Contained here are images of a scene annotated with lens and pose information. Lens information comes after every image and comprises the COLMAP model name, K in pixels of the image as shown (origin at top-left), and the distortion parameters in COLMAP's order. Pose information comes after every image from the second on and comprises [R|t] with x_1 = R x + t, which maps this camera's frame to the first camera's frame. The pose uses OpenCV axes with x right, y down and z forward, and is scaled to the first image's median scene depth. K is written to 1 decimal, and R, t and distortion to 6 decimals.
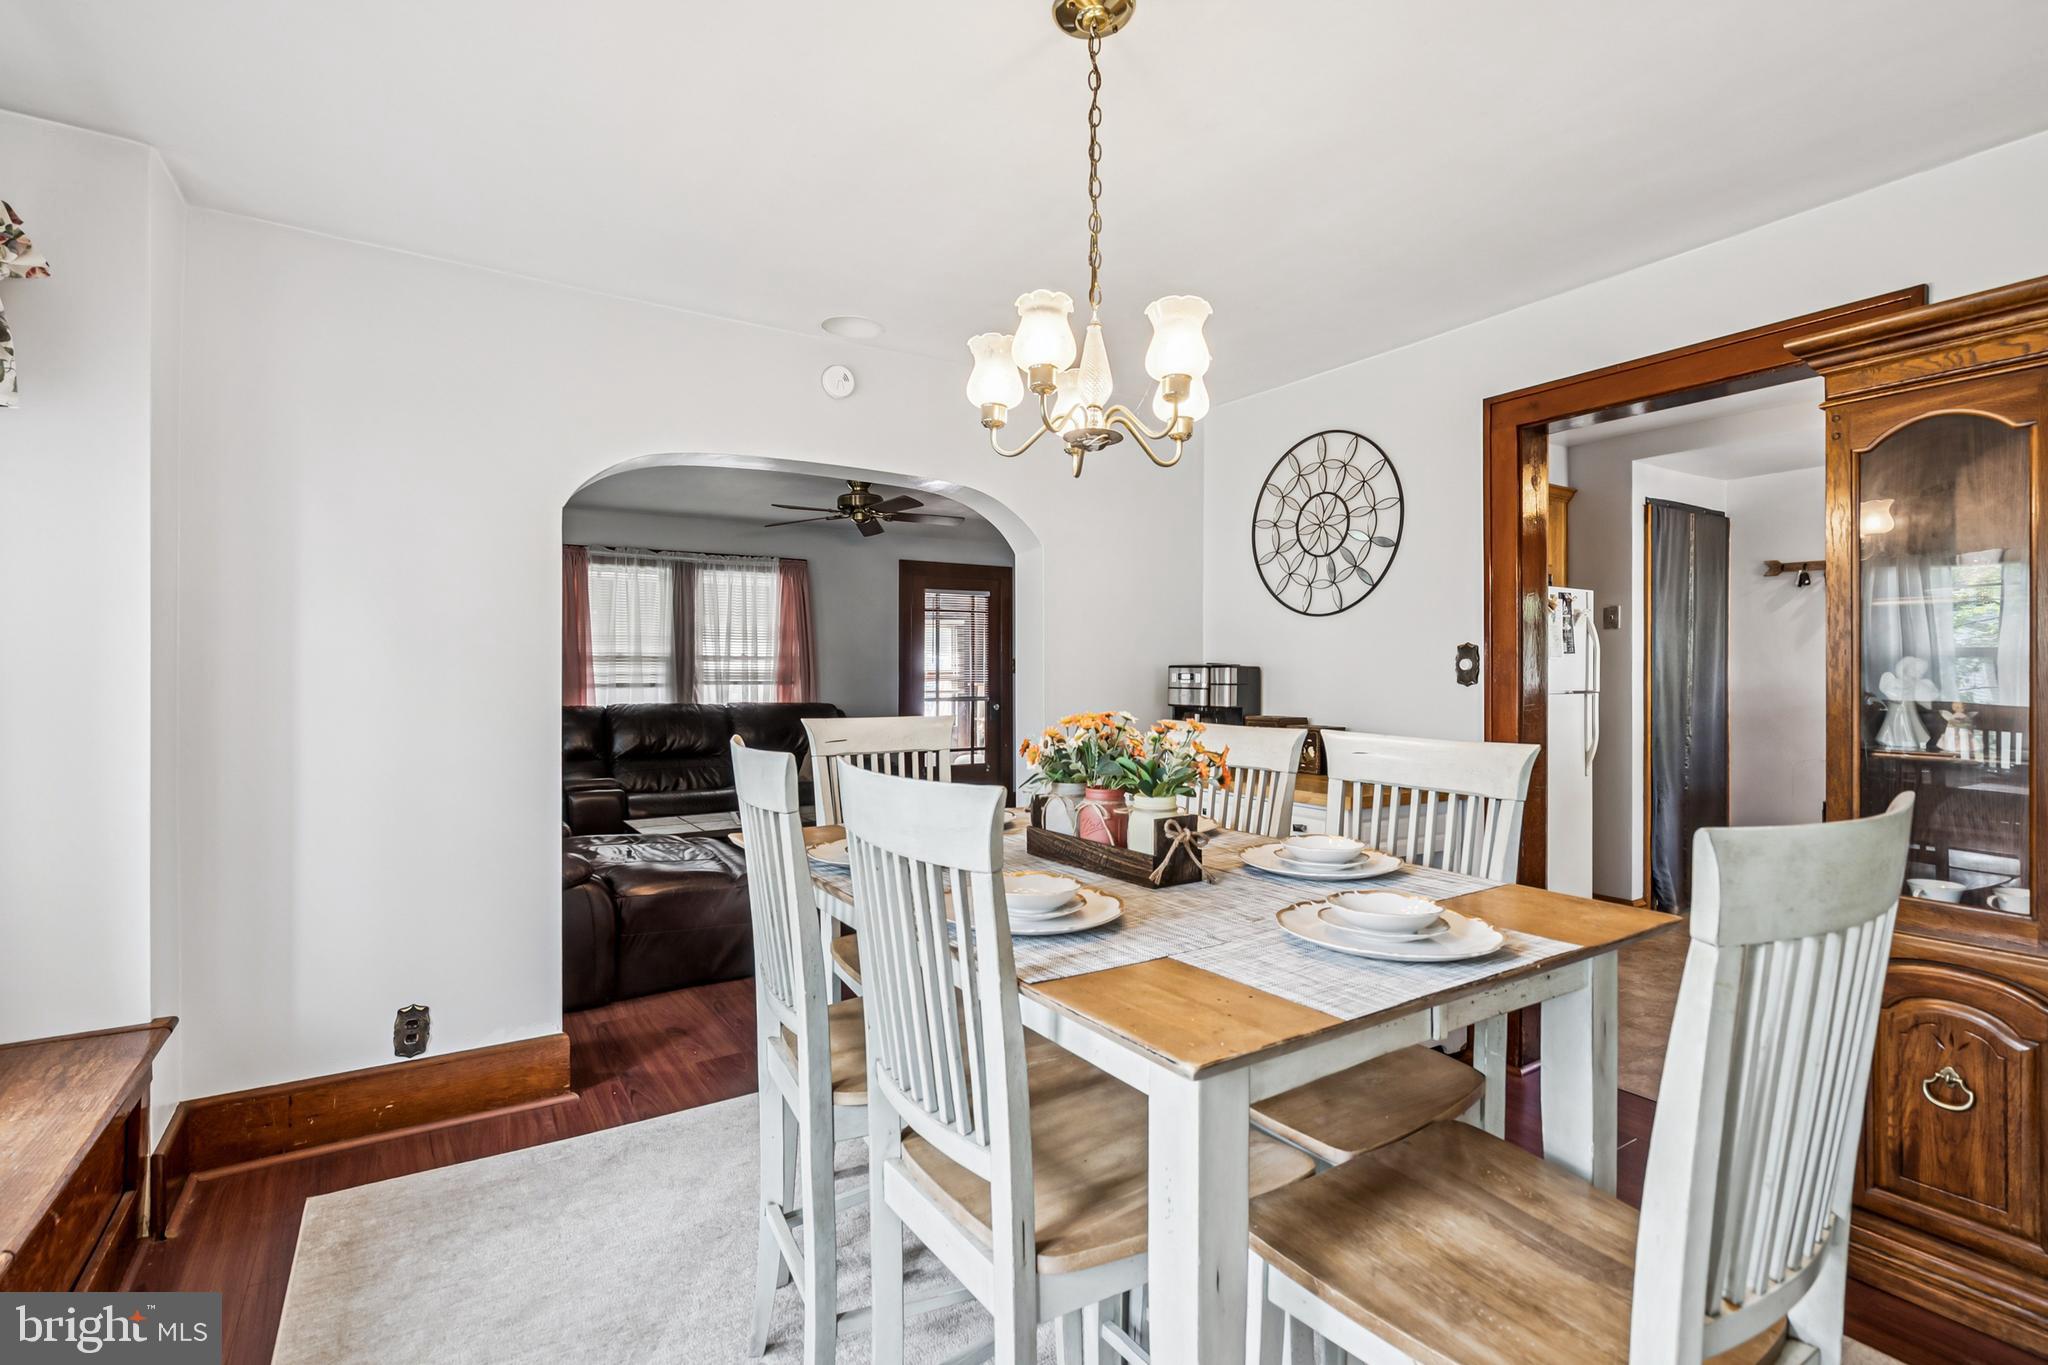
lens RADIAL K [[966.7, 0, 1013.6], [0, 966.7, 675.8], [0, 0, 1]] dist [-0.002864, -0.000072]
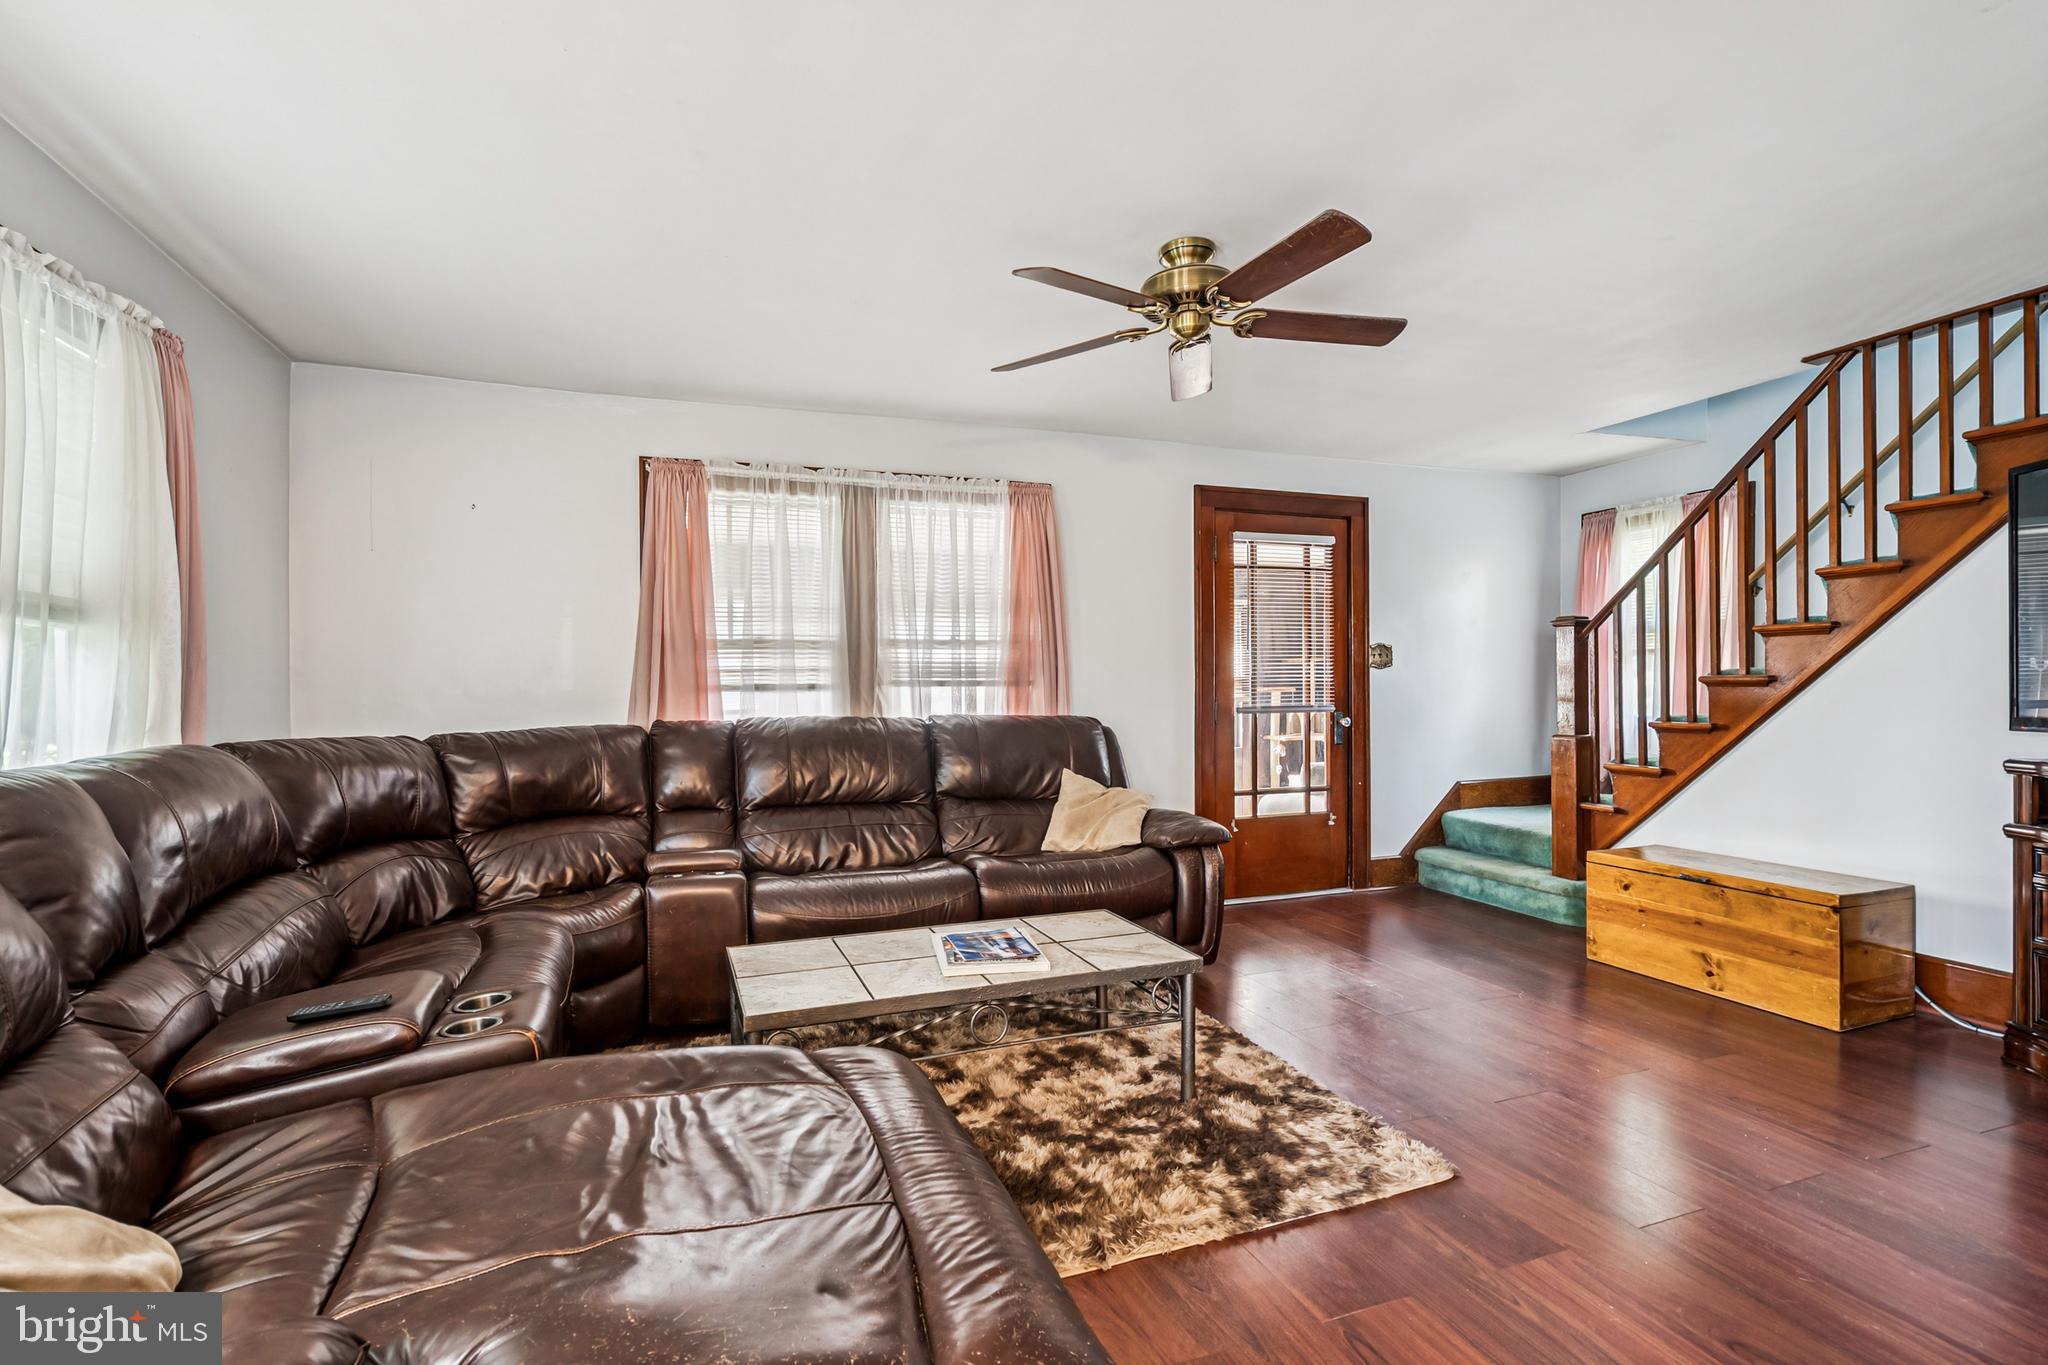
lens RADIAL K [[966.7, 0, 1025.3], [0, 966.7, 678.4], [0, 0, 1]] dist [-0.002864, -0.000072]
pose [[0.980135, -0.001659, -0.198322, -0.114656], [0.002089, 0.999996, 0.001960, 0.003117], [0.198318, -0.002335, 0.980135, 0.413093]]
